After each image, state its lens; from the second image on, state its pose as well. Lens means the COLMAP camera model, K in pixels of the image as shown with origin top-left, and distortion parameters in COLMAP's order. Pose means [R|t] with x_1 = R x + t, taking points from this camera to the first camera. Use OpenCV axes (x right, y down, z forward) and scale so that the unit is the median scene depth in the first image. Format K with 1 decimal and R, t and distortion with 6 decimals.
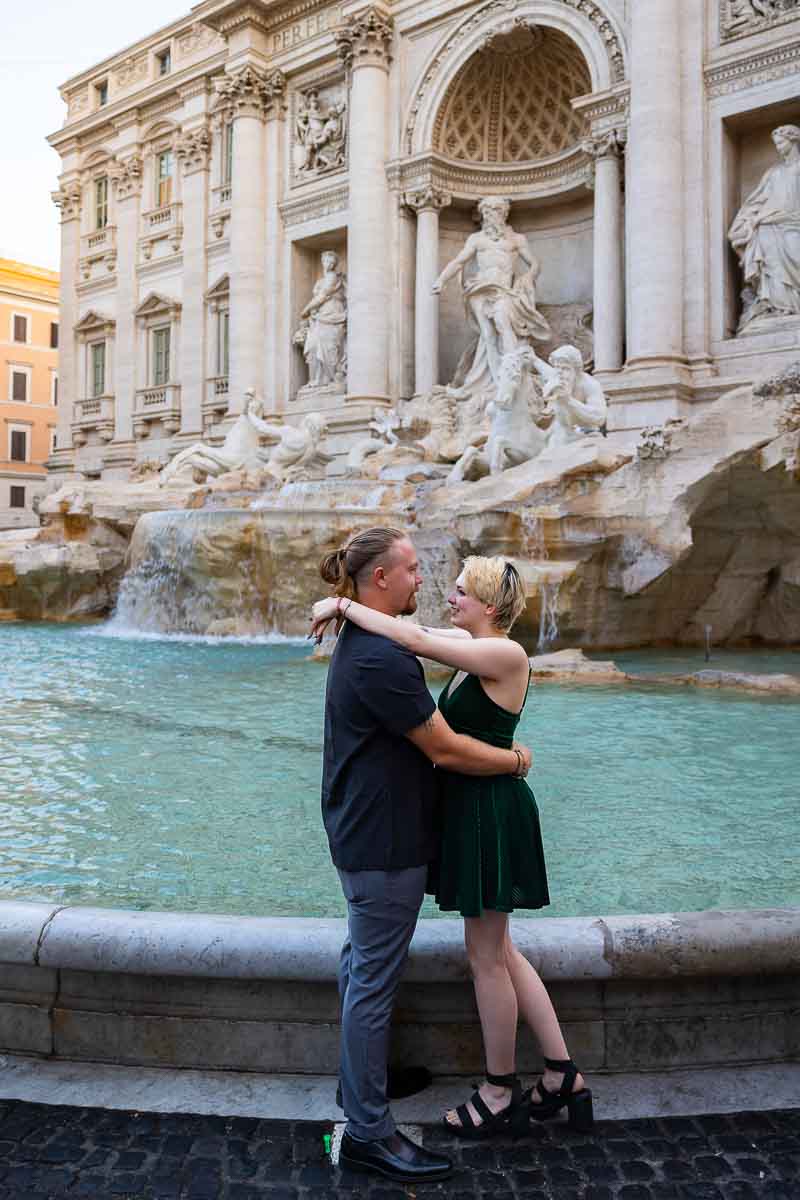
lens RADIAL K [[961.7, 0, 392.9], [0, 961.7, 602.4], [0, 0, 1]] dist [0.010865, -0.003385]
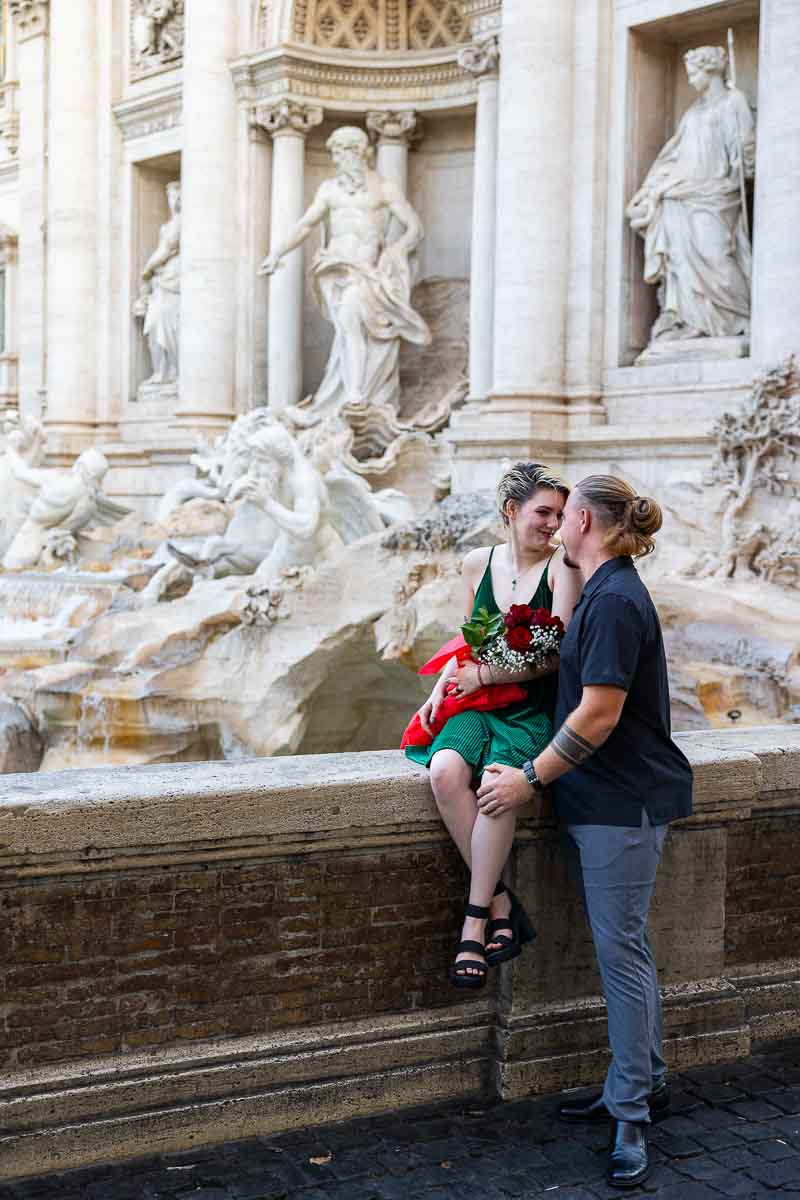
lens RADIAL K [[1642.8, 0, 446.1], [0, 1642.8, 685.5], [0, 0, 1]] dist [0.049991, 0.000000]
pose [[0.985927, 0.030034, -0.164458, 0.411533], [-0.017378, 0.996813, 0.077860, -0.133461], [0.166272, -0.073906, 0.983306, -0.176988]]
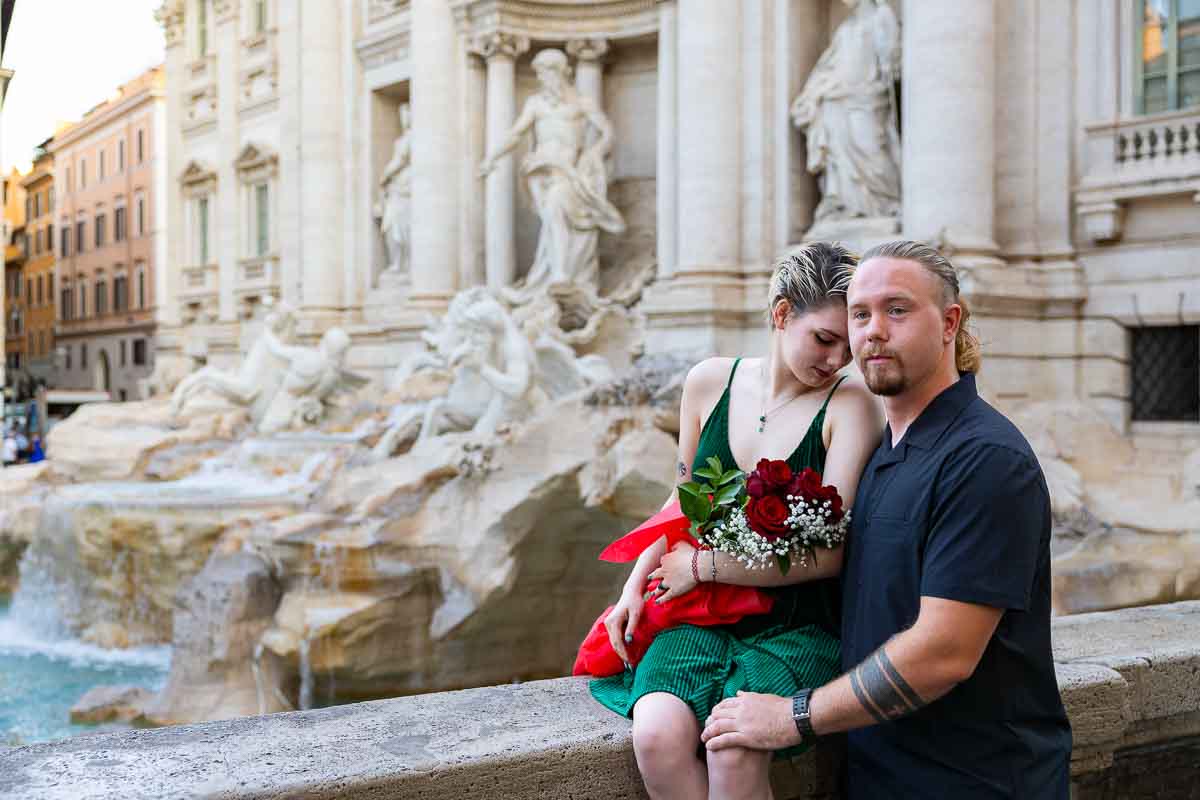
lens RADIAL K [[1299.8, 0, 649.7], [0, 1299.8, 469.5], [0, 0, 1]] dist [0.027661, 0.000000]
pose [[0.987078, 0.001992, -0.160229, 0.393306], [0.004662, 0.999143, 0.041136, -0.131135], [0.160173, -0.041351, 0.986222, -0.070465]]
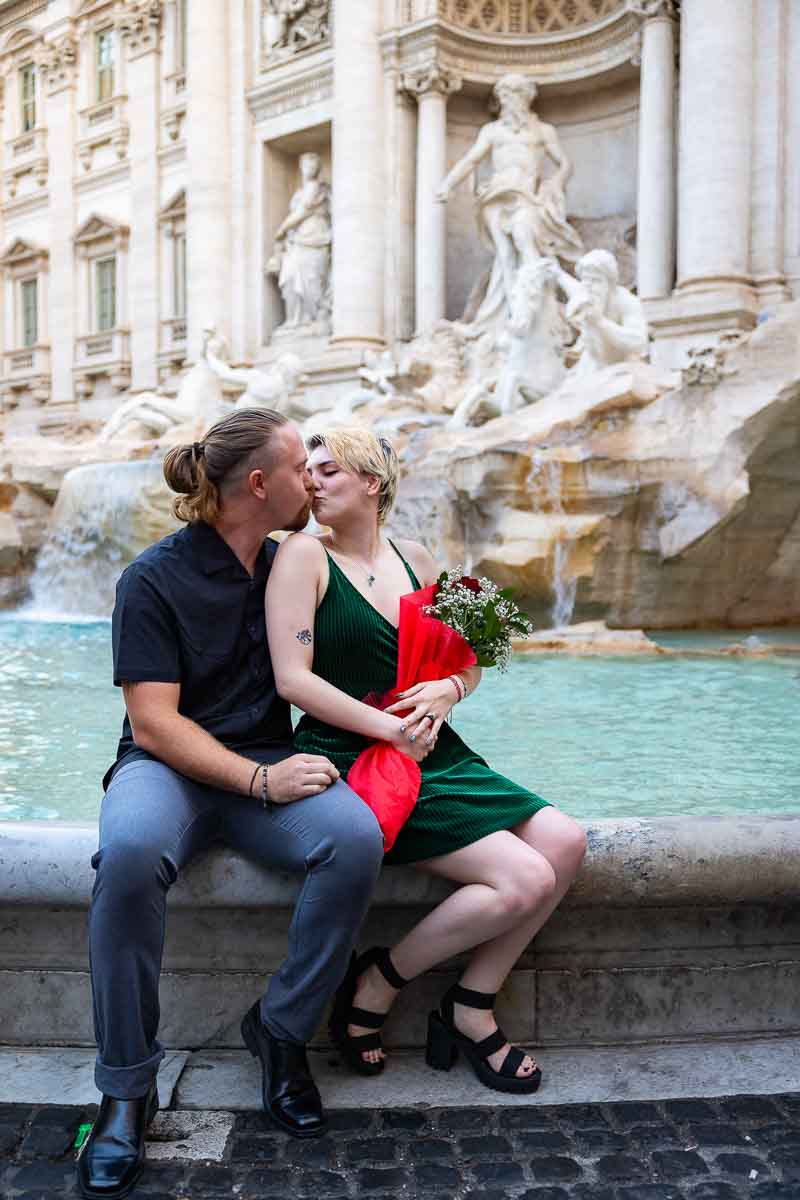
lens RADIAL K [[1133.6, 0, 403.8], [0, 1133.6, 696.8], [0, 0, 1]] dist [0.029361, 0.000000]
pose [[0.999994, 0.000407, -0.003533, 0.019527], [-0.000176, 0.997875, 0.065152, 0.029141], [0.003552, -0.065151, 0.997869, 0.034836]]
